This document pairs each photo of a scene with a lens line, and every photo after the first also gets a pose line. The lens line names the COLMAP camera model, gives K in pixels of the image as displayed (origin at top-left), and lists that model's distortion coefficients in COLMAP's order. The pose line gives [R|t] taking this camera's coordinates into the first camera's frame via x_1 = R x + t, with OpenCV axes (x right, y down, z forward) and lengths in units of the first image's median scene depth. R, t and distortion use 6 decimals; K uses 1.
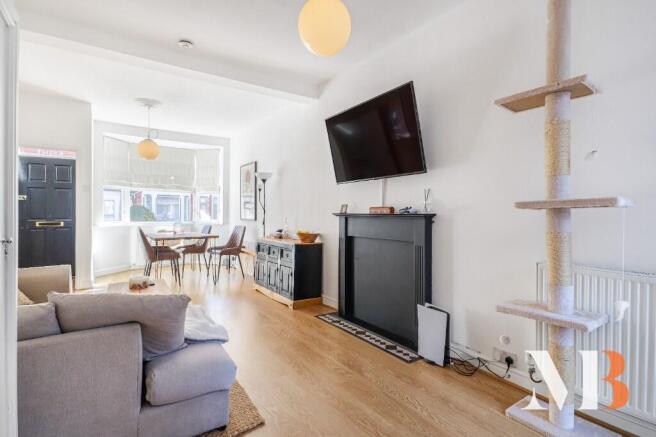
lens RADIAL K [[333.9, 0, 324.7], [0, 333.9, 216.6], [0, 0, 1]] dist [0.003436, 0.000233]
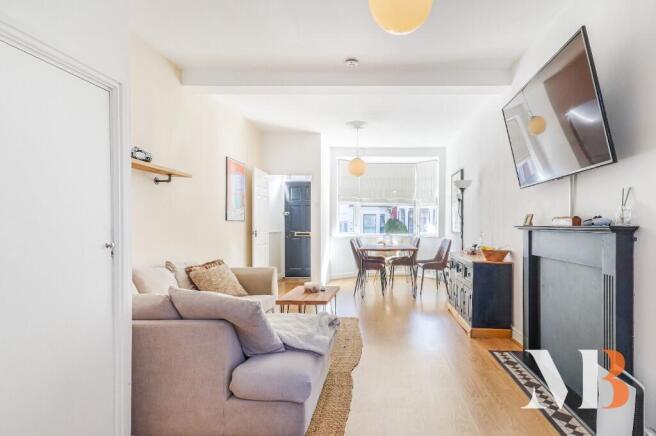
lens RADIAL K [[347.3, 0, 373.0], [0, 347.3, 227.5], [0, 0, 1]] dist [0.011767, 0.000466]
pose [[0.821018, 0.003618, -0.570892, 0.199115], [-0.007100, 0.999967, -0.003874, 0.000147], [0.570859, 0.007234, 0.821016, 0.115942]]
